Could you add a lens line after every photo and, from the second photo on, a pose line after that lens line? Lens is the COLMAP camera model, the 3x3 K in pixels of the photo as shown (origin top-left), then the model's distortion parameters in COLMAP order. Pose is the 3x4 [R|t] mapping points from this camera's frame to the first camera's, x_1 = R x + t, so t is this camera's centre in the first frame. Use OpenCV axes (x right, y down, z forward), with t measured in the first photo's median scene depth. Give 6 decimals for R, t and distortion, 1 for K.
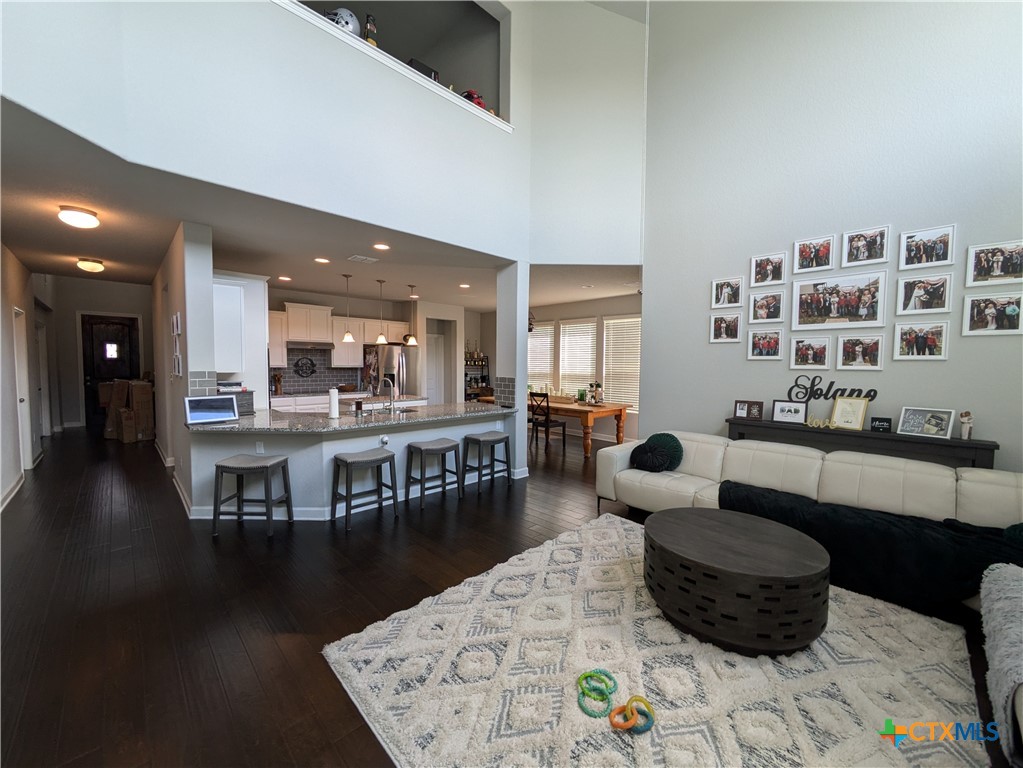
lens RADIAL K [[406.3, 0, 511.5], [0, 406.3, 384.0], [0, 0, 1]] dist [0.000826, 0.000022]
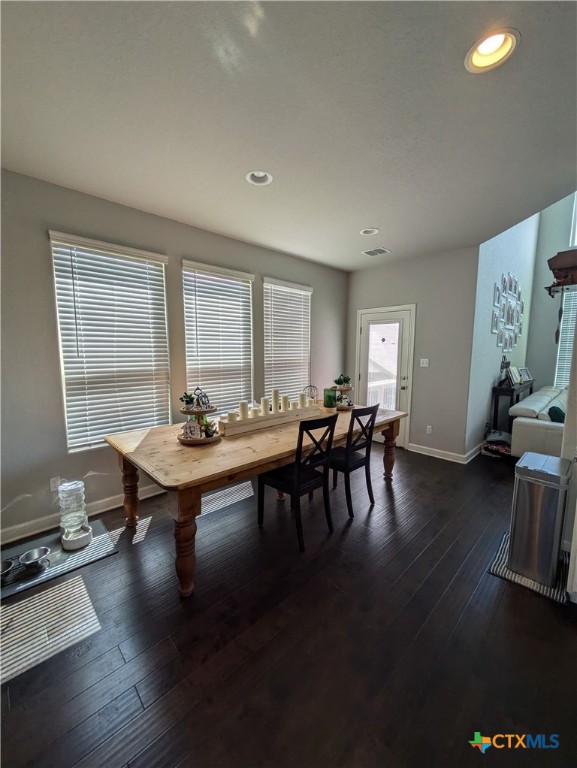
lens RADIAL K [[305.1, 0, 286.5], [0, 305.1, 382.1], [0, 0, 1]] dist [0.000826, 0.000022]
pose [[0.011479, -0.121755, 0.992494, -0.562943], [0.046882, 0.991533, 0.121095, -0.106889], [-0.998834, 0.045140, 0.017089, 1.887057]]
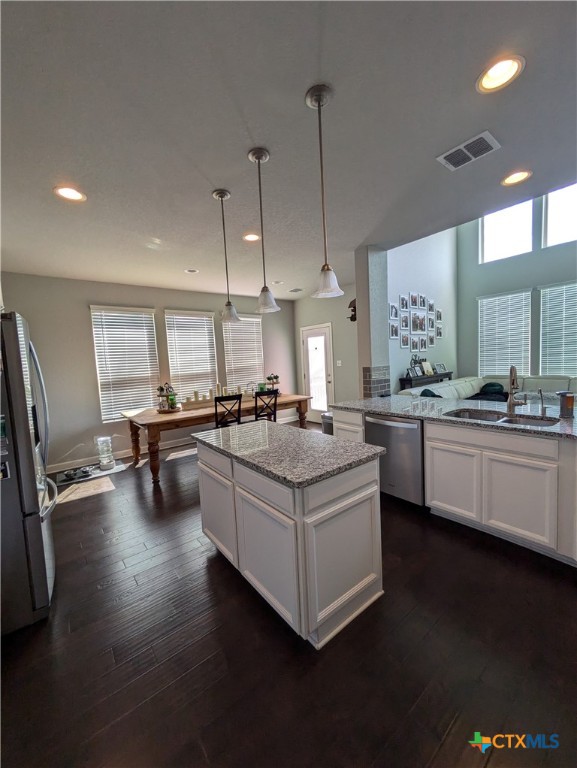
lens RADIAL K [[305.1, 0, 286.5], [0, 305.1, 382.1], [0, 0, 1]] dist [0.000826, 0.000022]
pose [[0.099915, -0.094185, 0.990528, -1.021422], [0.103239, 0.991118, 0.083827, -0.082959], [-0.989626, 0.093885, 0.108751, 1.524517]]
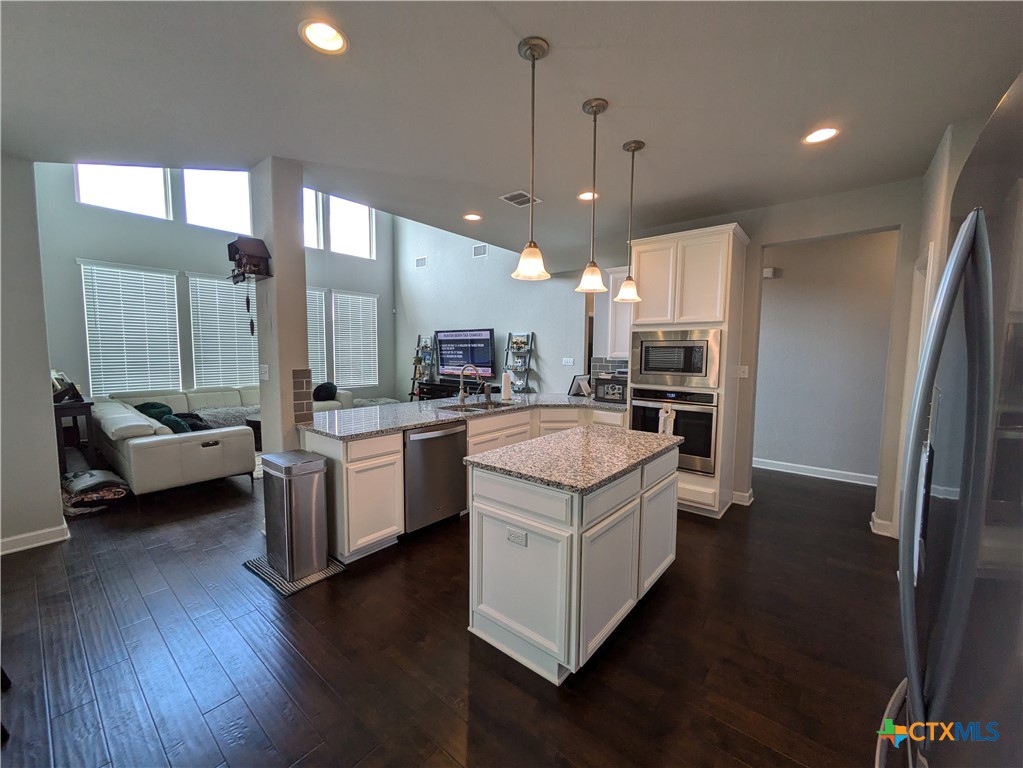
lens RADIAL K [[406.3, 0, 511.5], [0, 406.3, 384.0], [0, 0, 1]] dist [0.000826, 0.000022]
pose [[-0.993175, -0.007065, -0.116418, -0.340500], [-0.022320, 0.991230, 0.130252, -0.104007], [0.114477, 0.131962, -0.984622, 2.155529]]
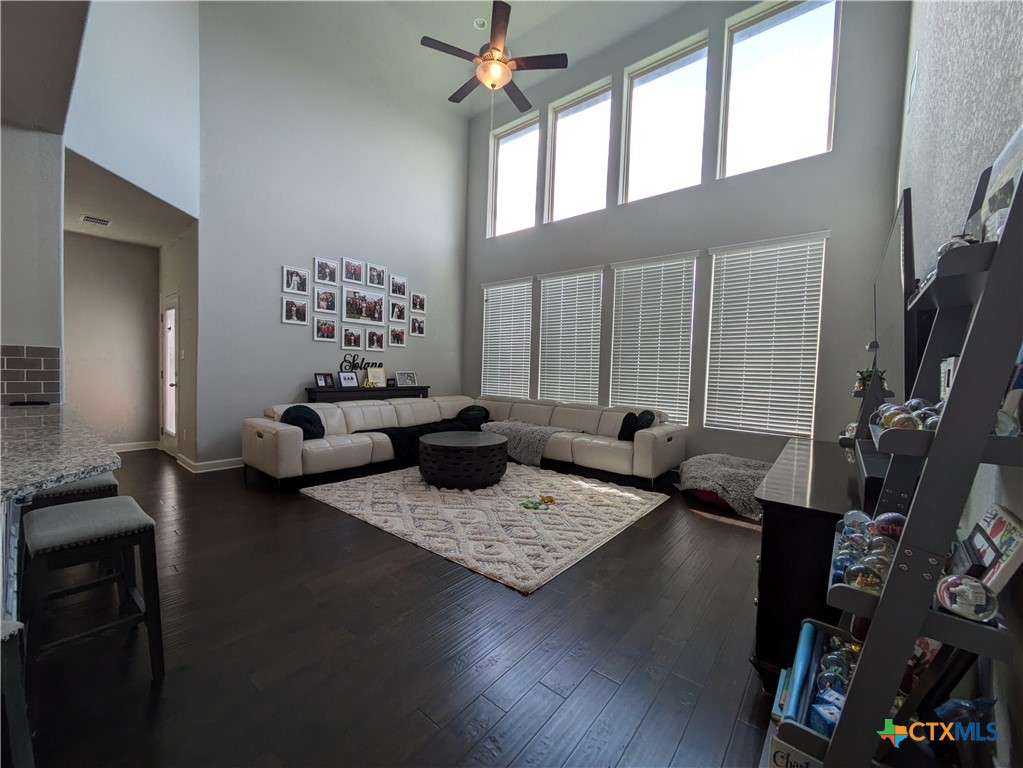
lens RADIAL K [[406.3, 0, 511.5], [0, 406.3, 384.0], [0, 0, 1]] dist [0.000826, 0.000022]
pose [[-0.114950, -0.050722, 0.992076, -0.782675], [0.019960, 0.998376, 0.053356, 0.020768], [-0.993171, 0.025935, -0.113751, 0.596378]]
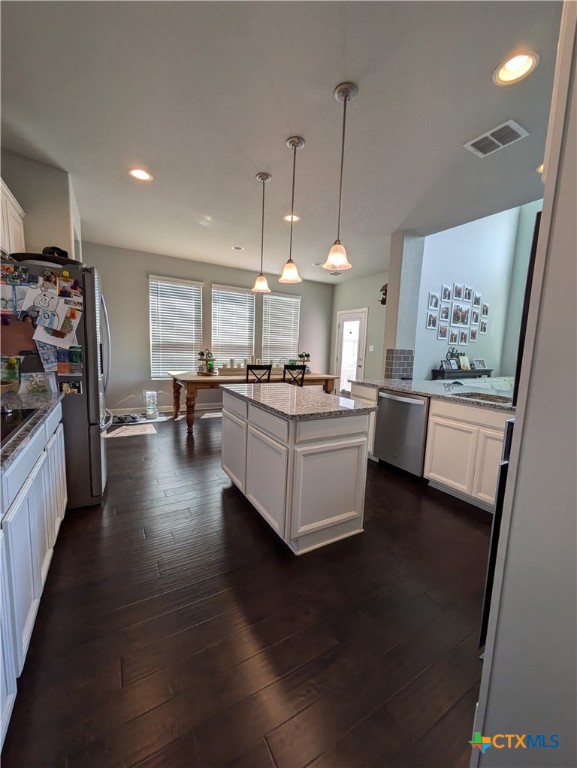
lens RADIAL K [[305.1, 0, 286.5], [0, 305.1, 382.1], [0, 0, 1]] dist [0.000826, 0.000022]
pose [[0.240362, -0.115370, 0.963803, -1.098454], [0.014939, 0.993234, 0.115168, -0.036989], [-0.970568, -0.013284, 0.240459, 1.464775]]
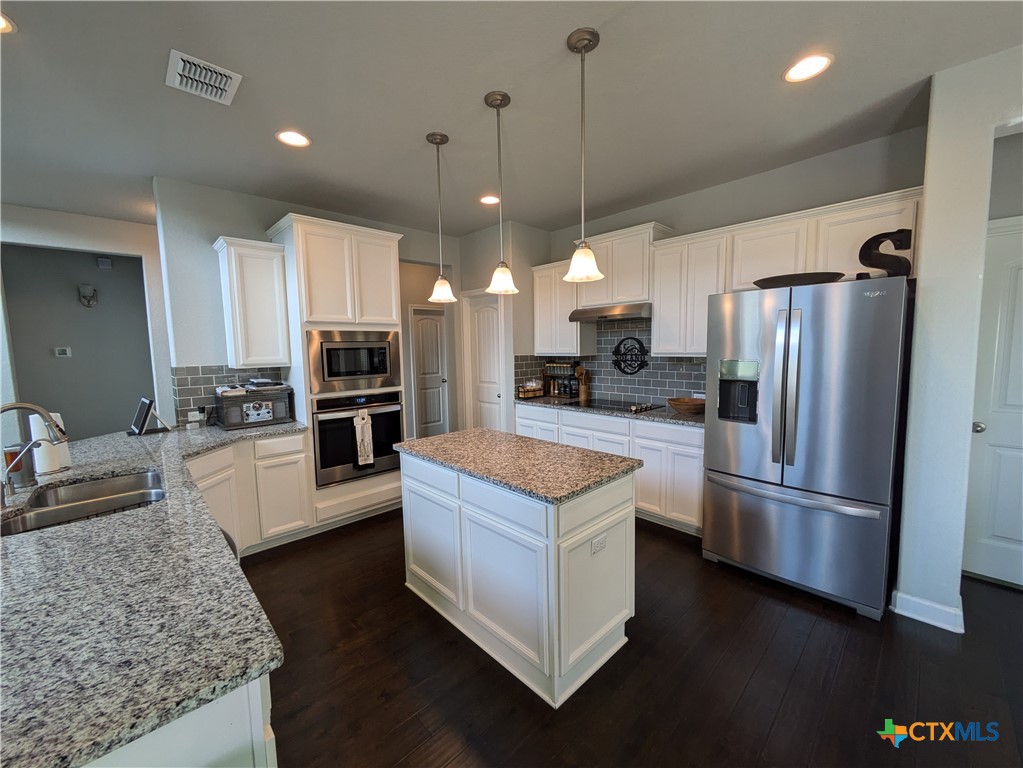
lens RADIAL K [[406.3, 0, 511.5], [0, 406.3, 384.0], [0, 0, 1]] dist [0.000826, 0.000022]
pose [[-0.005786, 0.084890, -0.996374, 0.037159], [-0.032136, 0.995860, 0.085033, -0.084648], [0.999467, 0.032511, -0.003035, 1.617832]]
